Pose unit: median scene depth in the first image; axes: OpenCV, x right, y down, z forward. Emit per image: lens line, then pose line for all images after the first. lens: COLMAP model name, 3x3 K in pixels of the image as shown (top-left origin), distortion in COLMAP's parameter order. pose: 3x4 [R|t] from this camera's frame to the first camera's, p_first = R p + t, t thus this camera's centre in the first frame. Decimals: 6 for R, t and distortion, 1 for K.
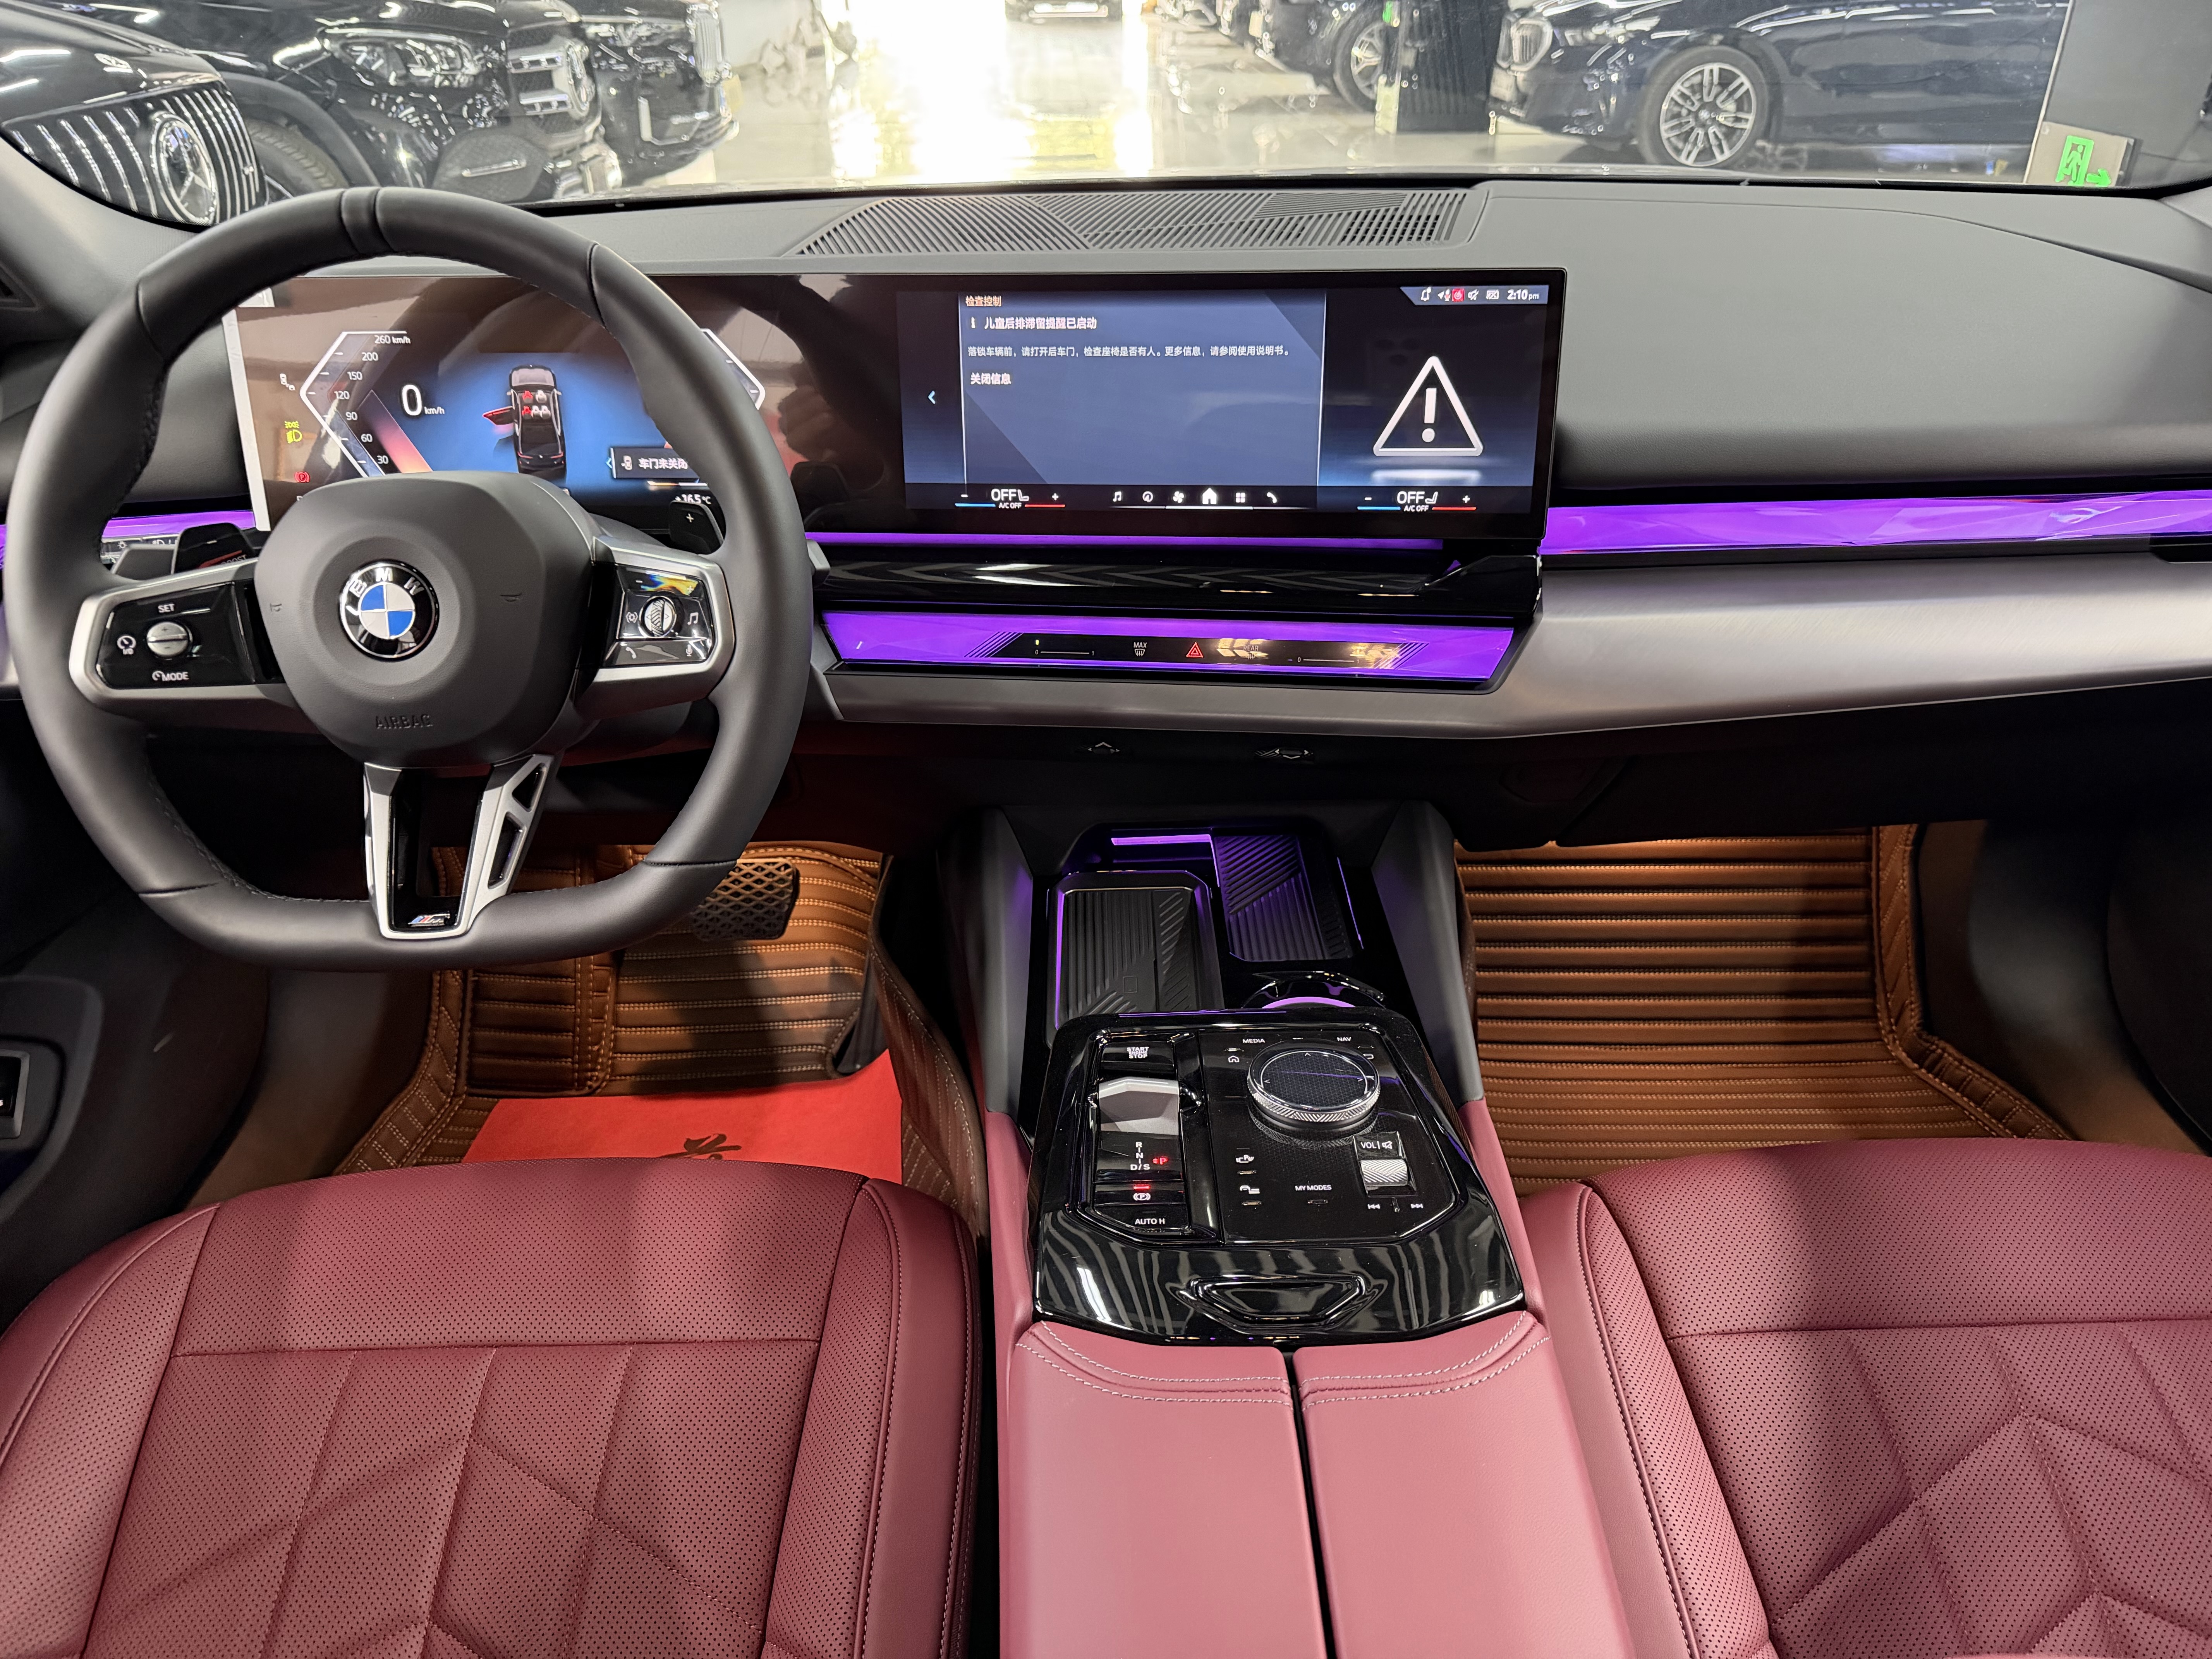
lens RADIAL K [[1574.8, 0, 1109.7], [0, 1574.8, 828.4], [0, 0, 1]] dist [0.030833, -0.048607]
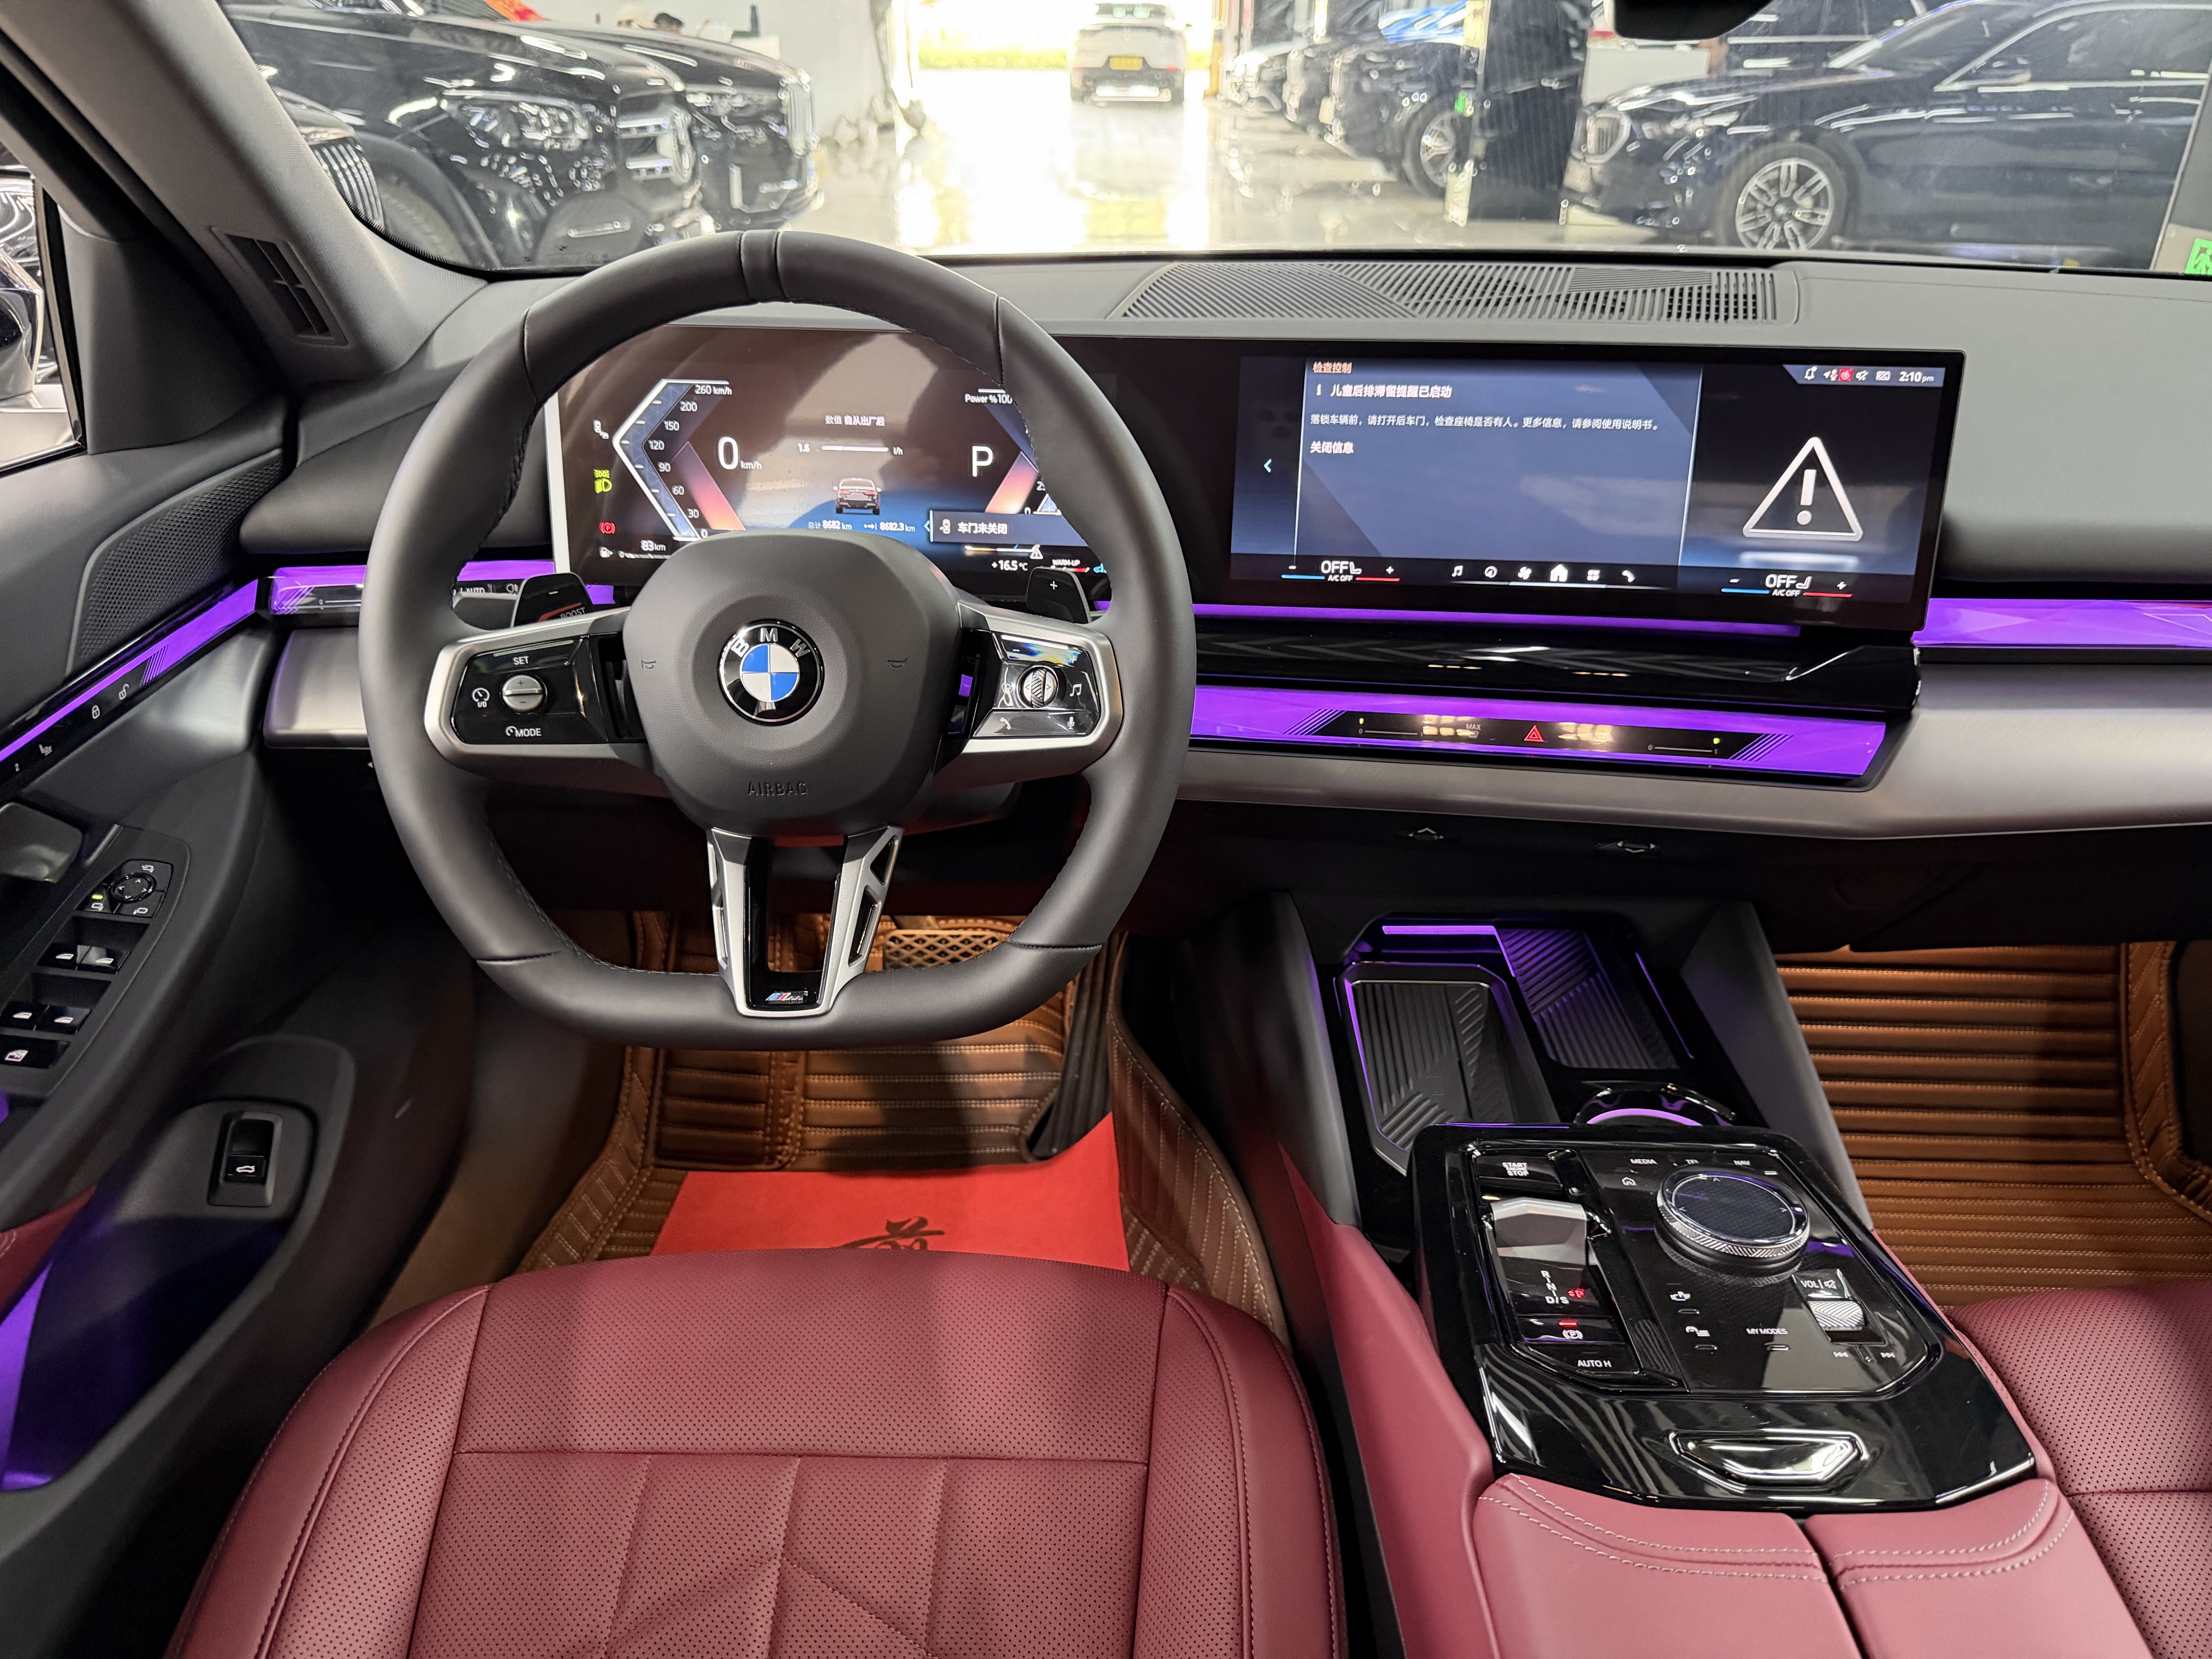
lens RADIAL K [[1574.8, 0, 1108.6], [0, 1574.8, 836.2], [0, 0, 1]] dist [0.030833, -0.048607]
pose [[0.999317, 0.032613, -0.017379, -0.182551], [-0.033267, 0.998696, -0.038729, -0.007136], [0.016093, 0.039281, 0.999099, 0.048805]]
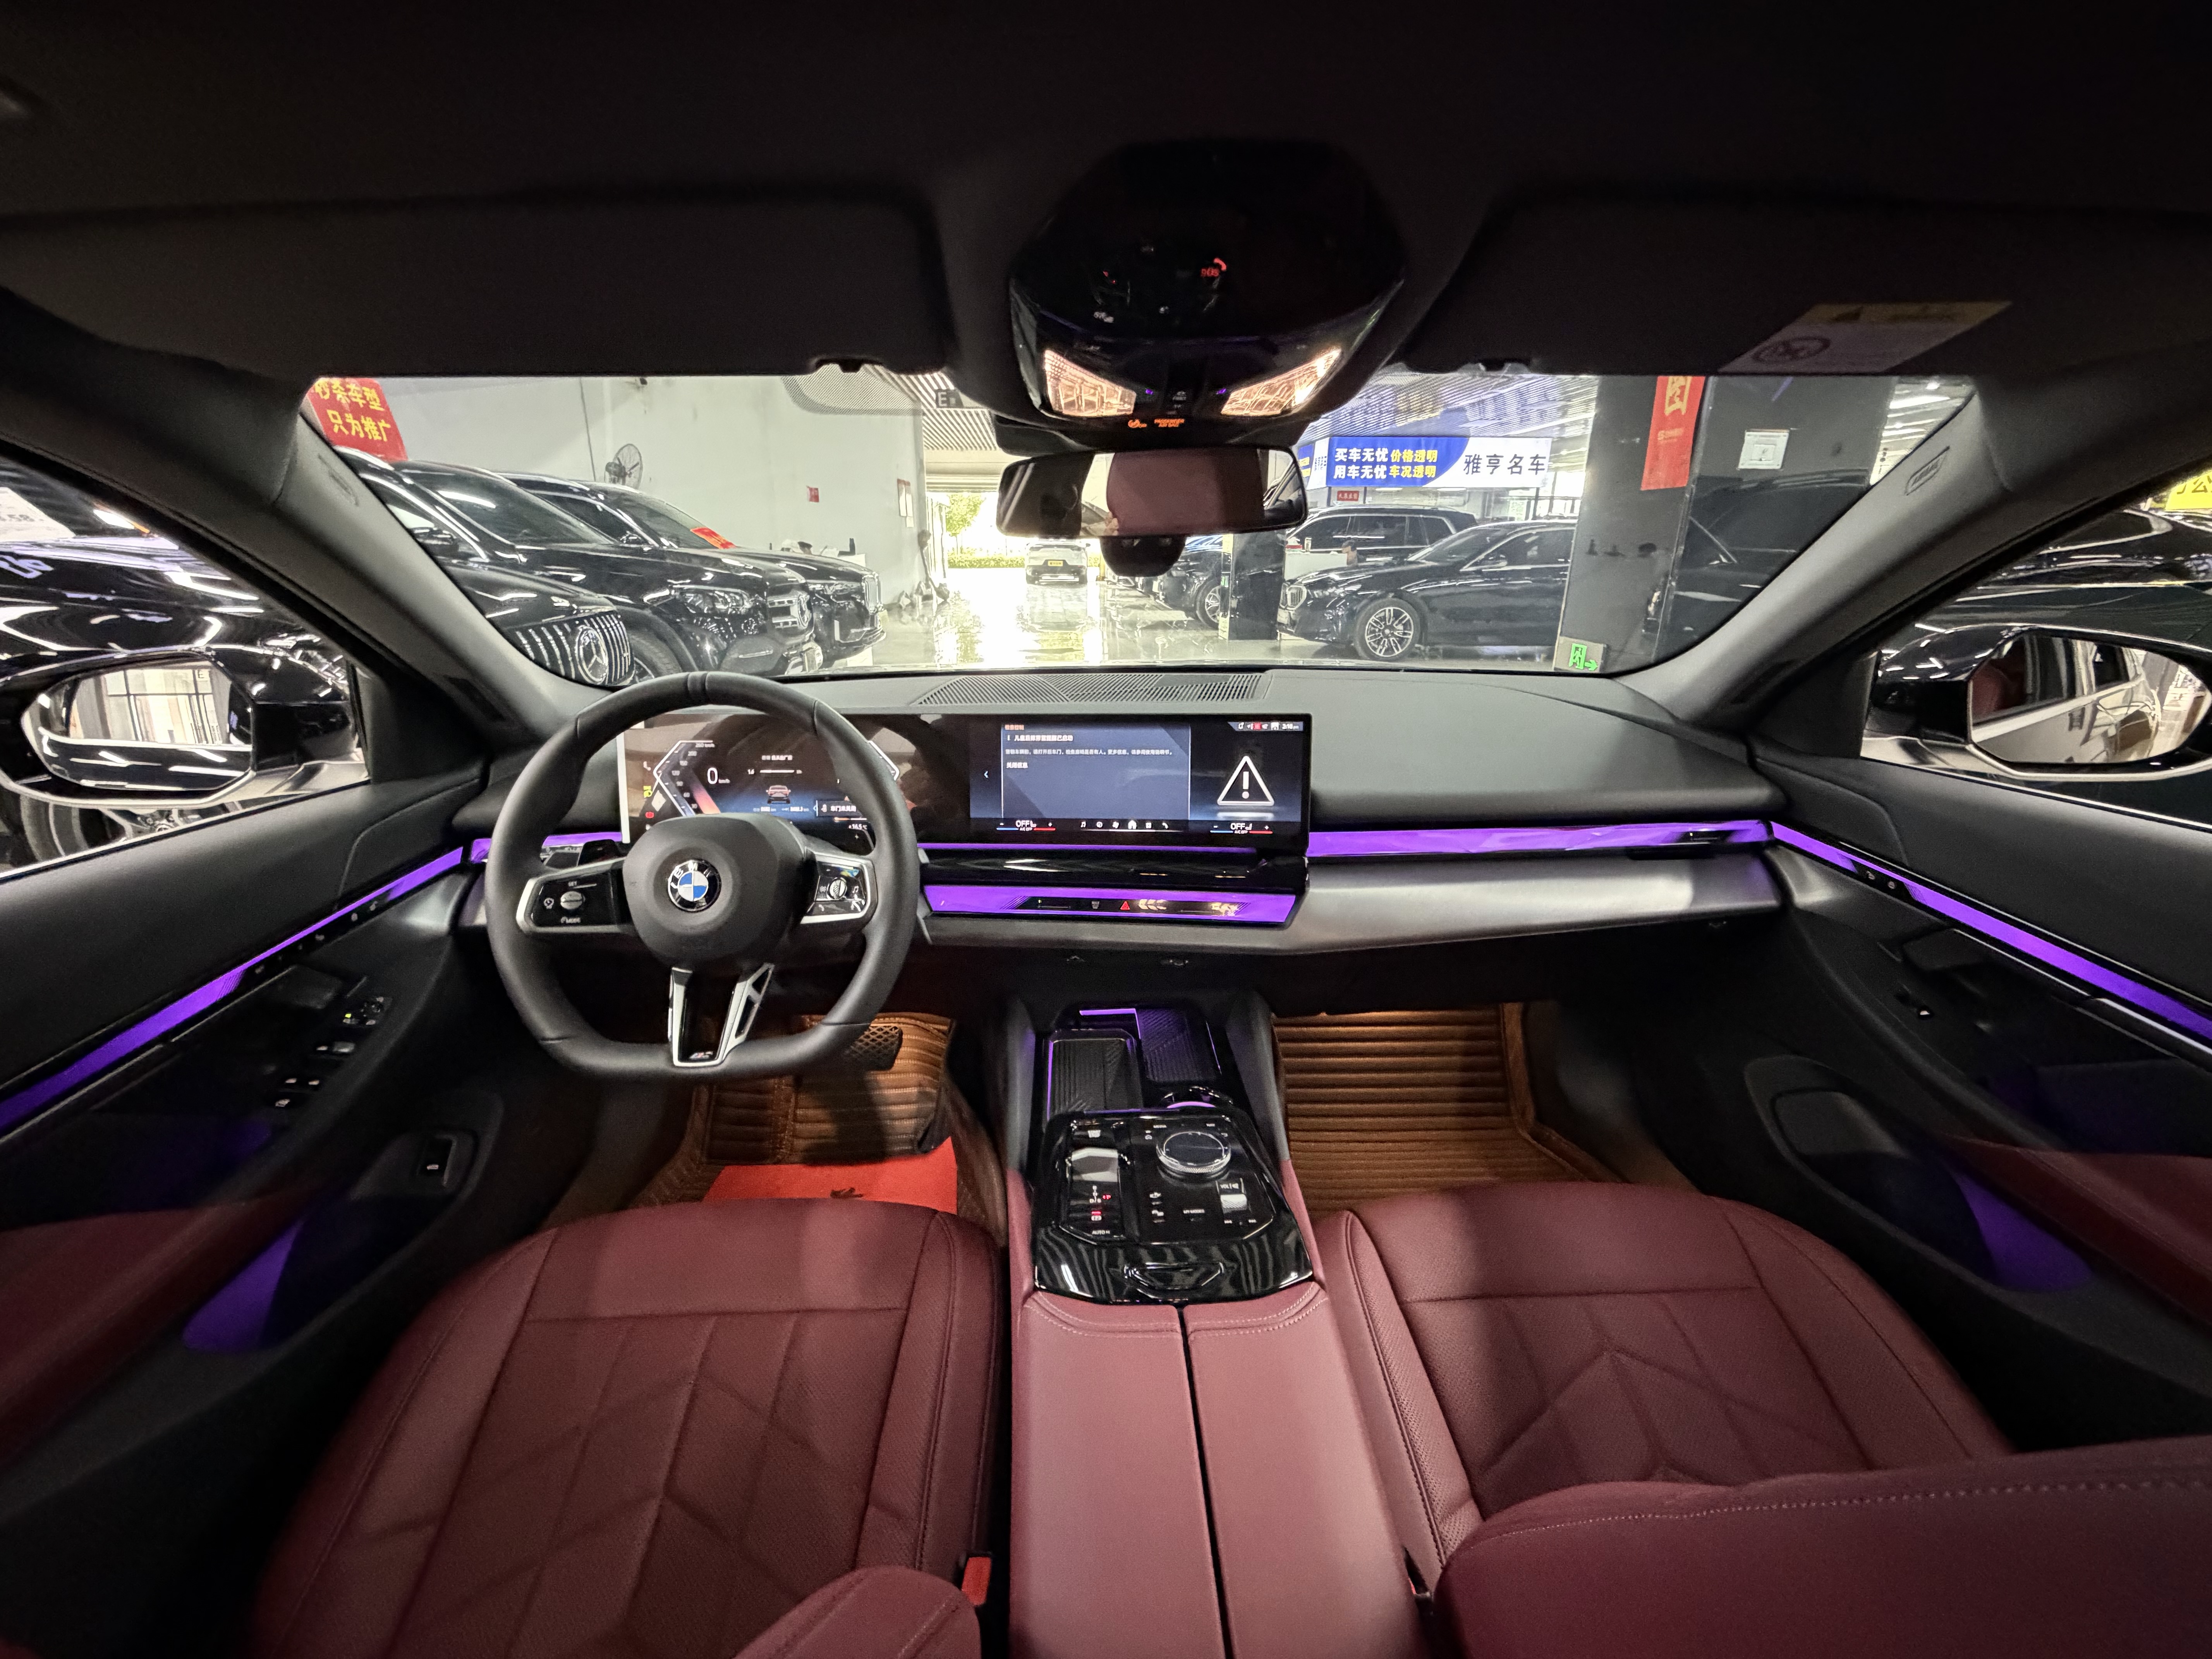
lens RADIAL K [[882.4, 0, 1096.5], [0, 882.4, 834.1], [0, 0, 1]] dist [0.003932, -0.000273]
pose [[0.999809, 0.002478, 0.019378, 0.000497], [0.001322, 0.981063, -0.193686, 0.004874], [-0.019491, 0.193675, 0.980872, -0.036515]]
